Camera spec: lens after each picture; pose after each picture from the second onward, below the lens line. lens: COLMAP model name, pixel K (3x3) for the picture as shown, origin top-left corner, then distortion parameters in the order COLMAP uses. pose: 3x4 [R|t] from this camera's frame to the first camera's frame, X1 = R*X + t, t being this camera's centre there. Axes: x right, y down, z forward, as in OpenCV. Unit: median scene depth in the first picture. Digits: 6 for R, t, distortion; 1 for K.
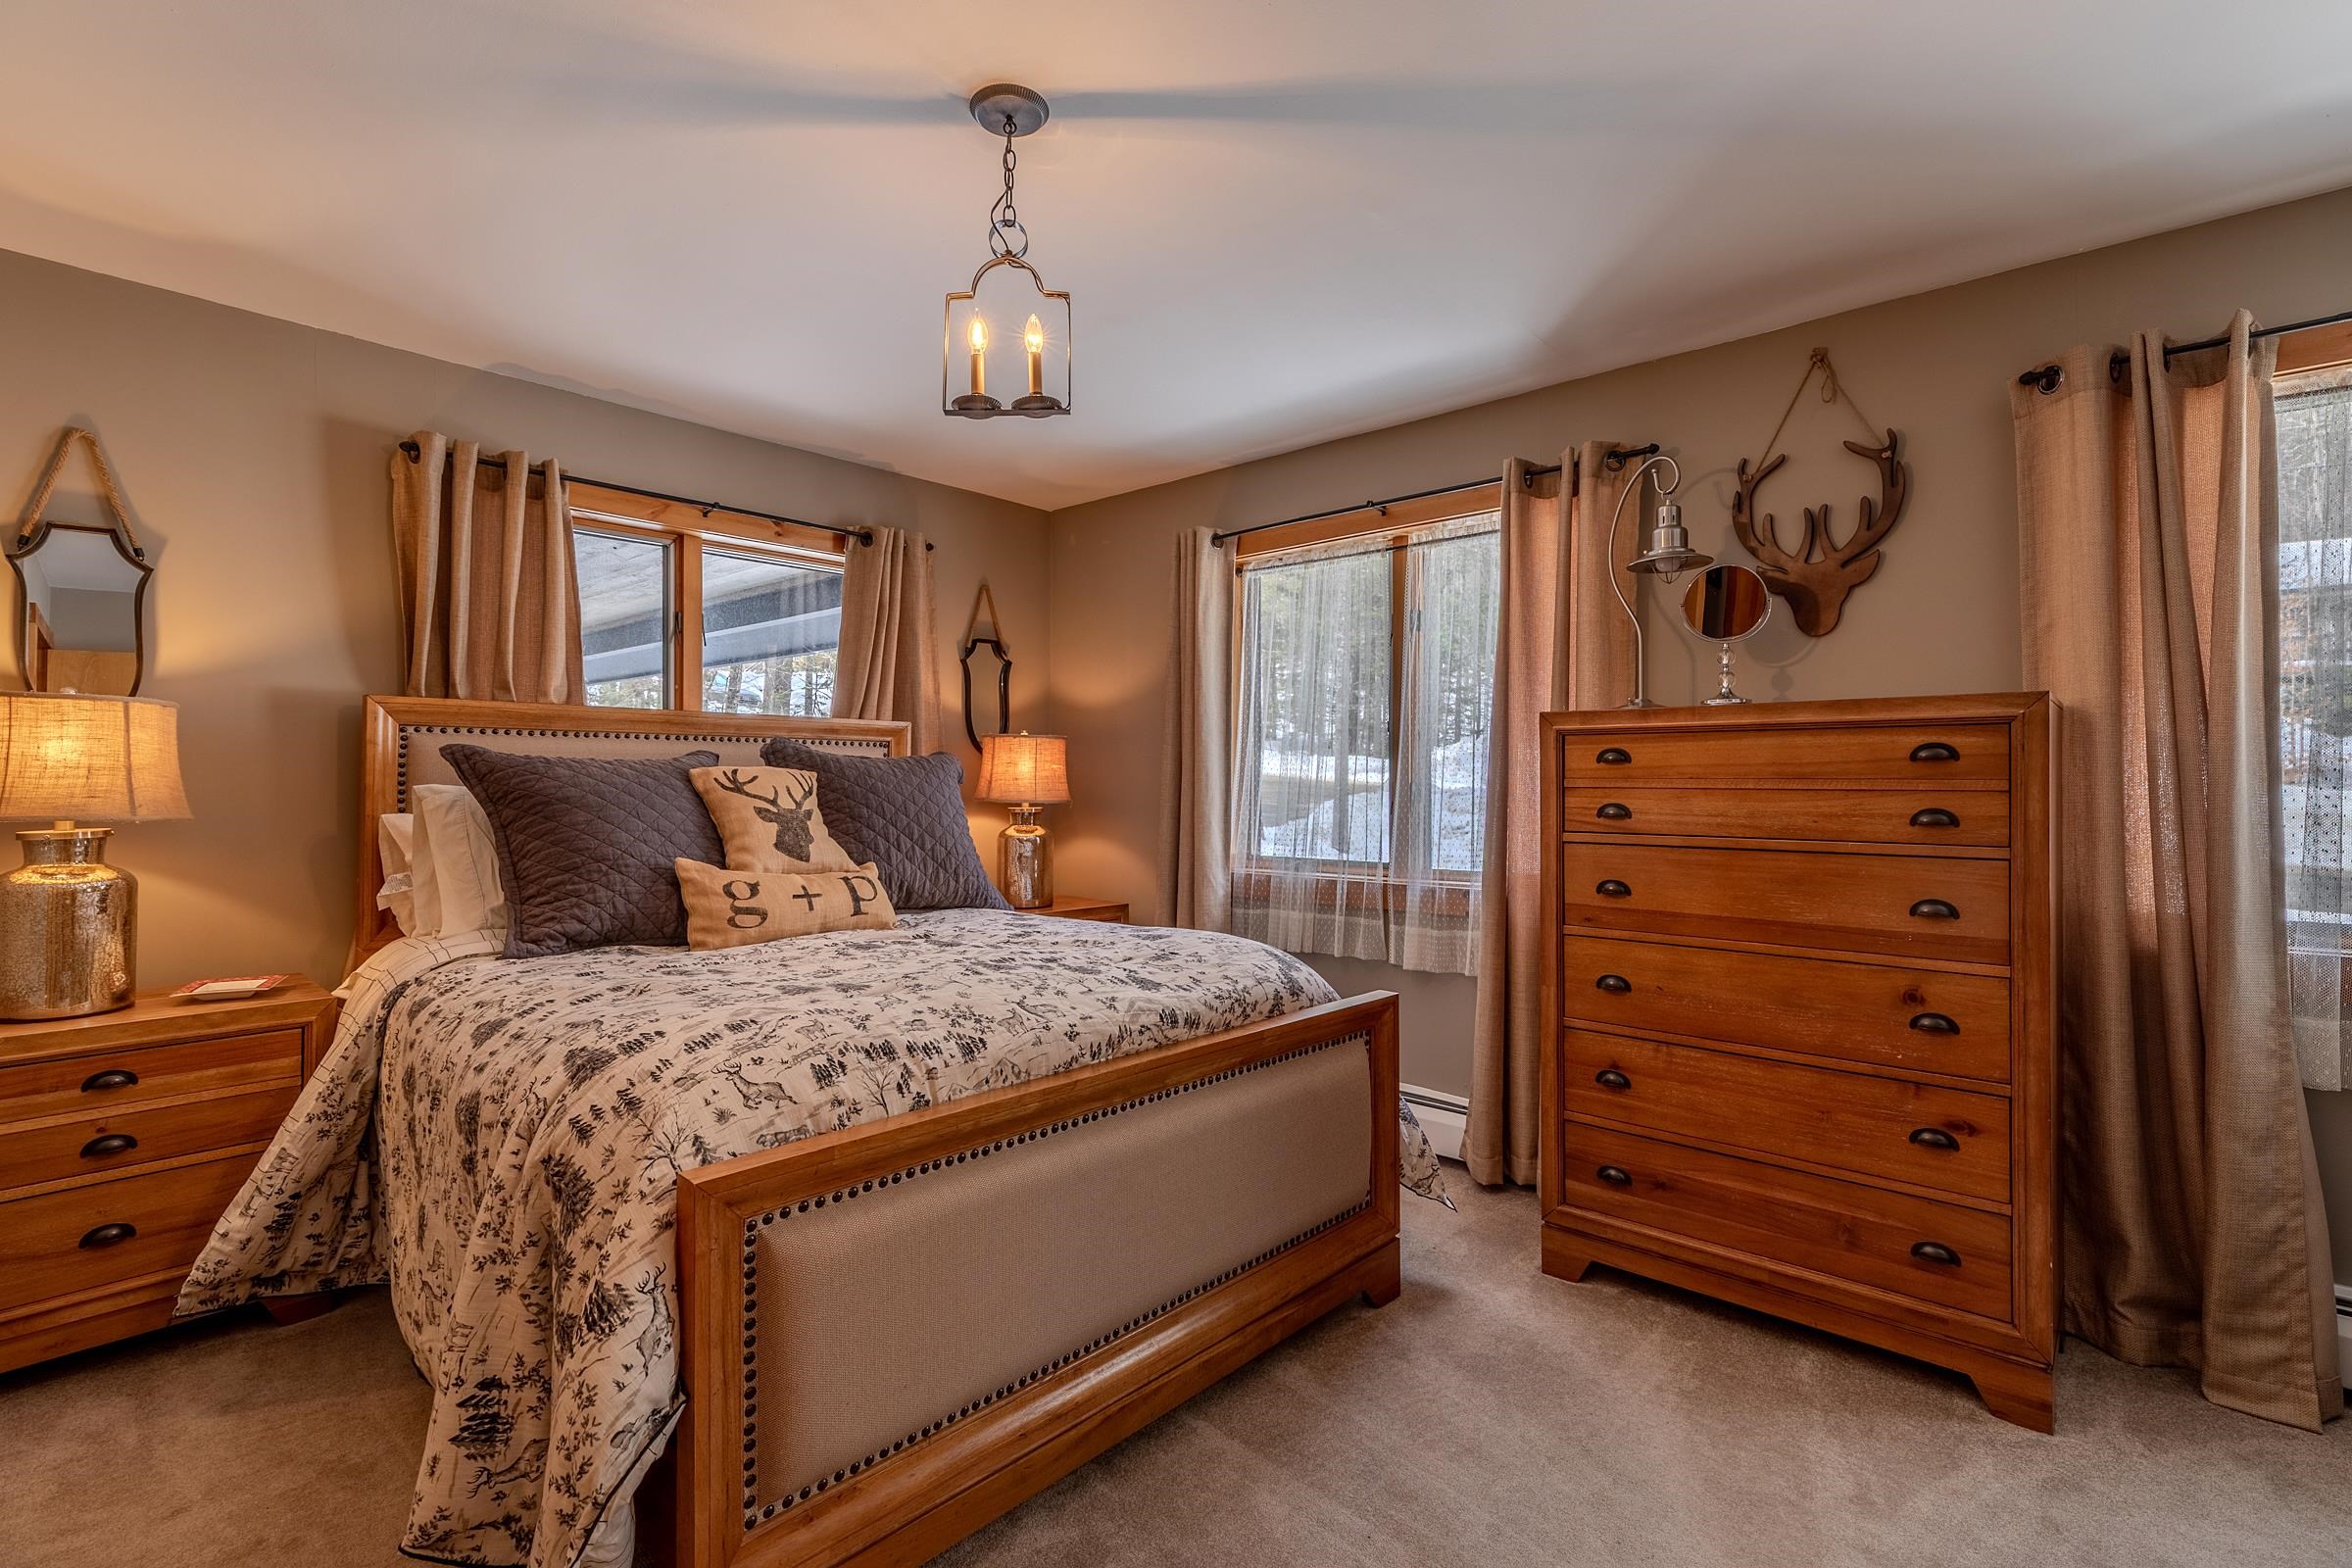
lens RADIAL K [[1075.1, 0, 1164.6], [0, 1075.1, 785.4], [0, 0, 1]] dist [0.003617, 0.000596]
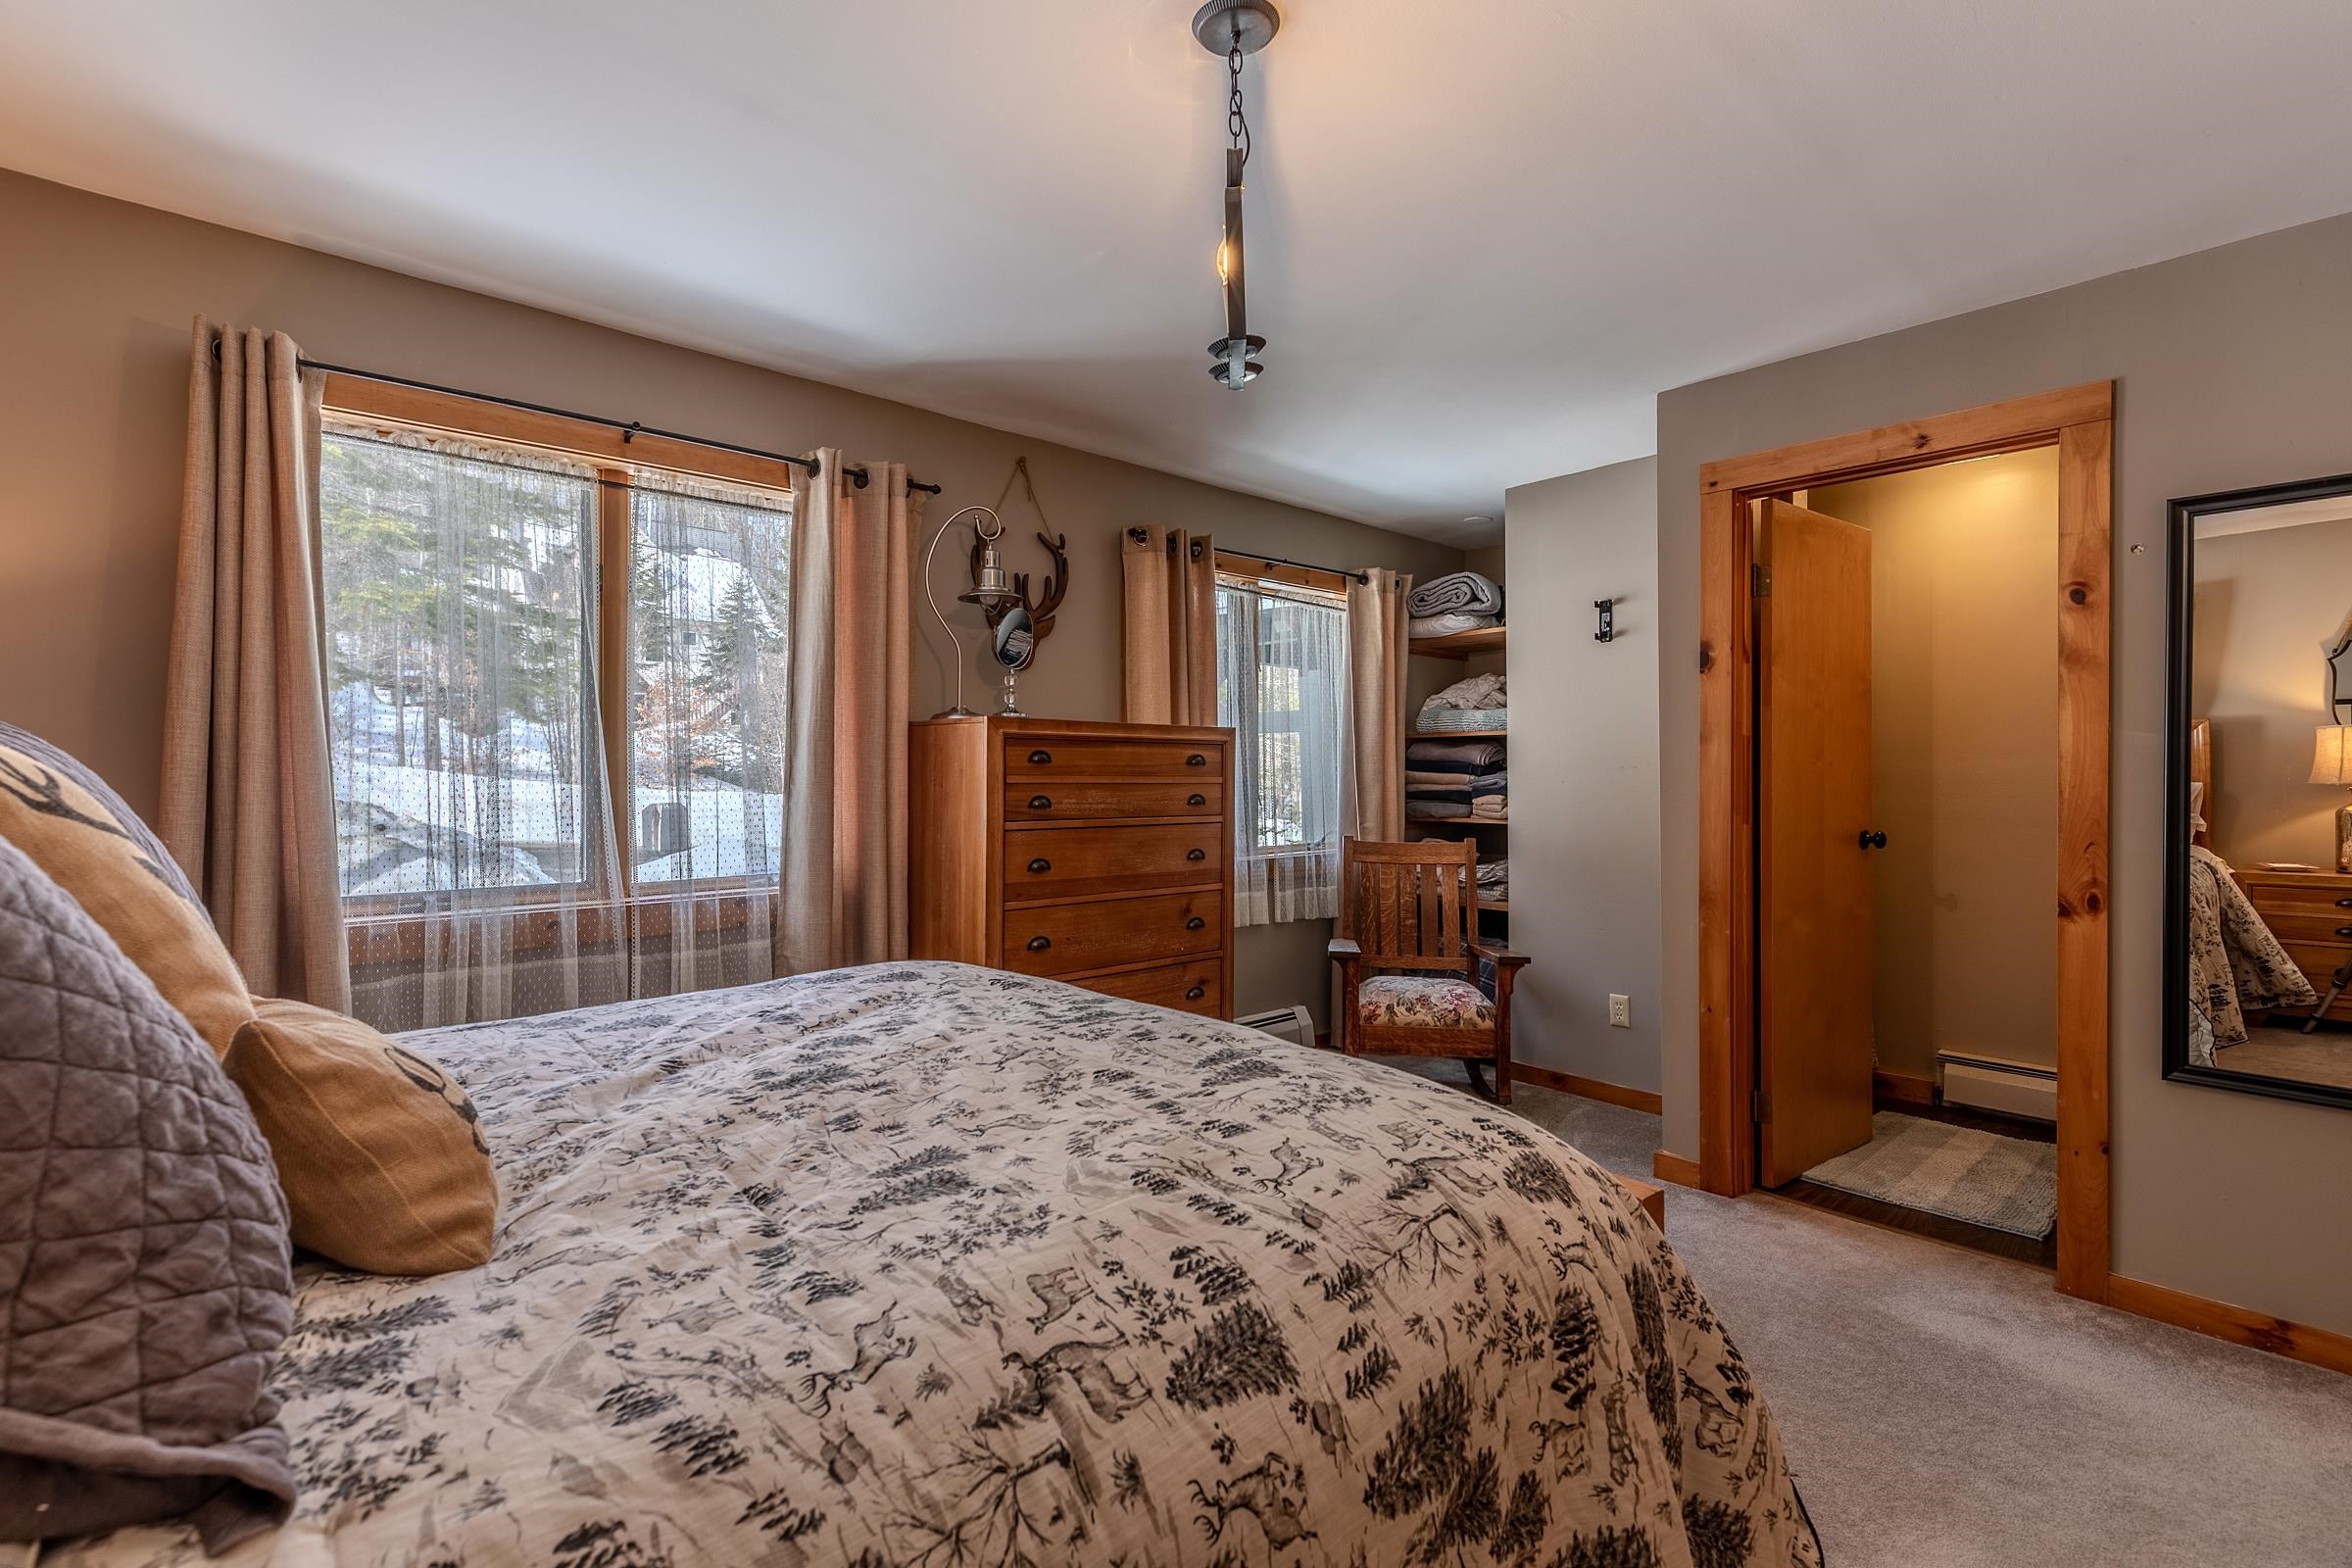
lens RADIAL K [[1070.1, 0, 1204.8], [0, 1070.1, 784.6], [0, 0, 1]] dist [0.018418, 0.000160]
pose [[0.089242, -0.009797, 0.995962, -0.753053], [0.002436, 0.999951, 0.009618, -0.007396], [-0.996007, 0.001568, 0.089261, 0.687922]]
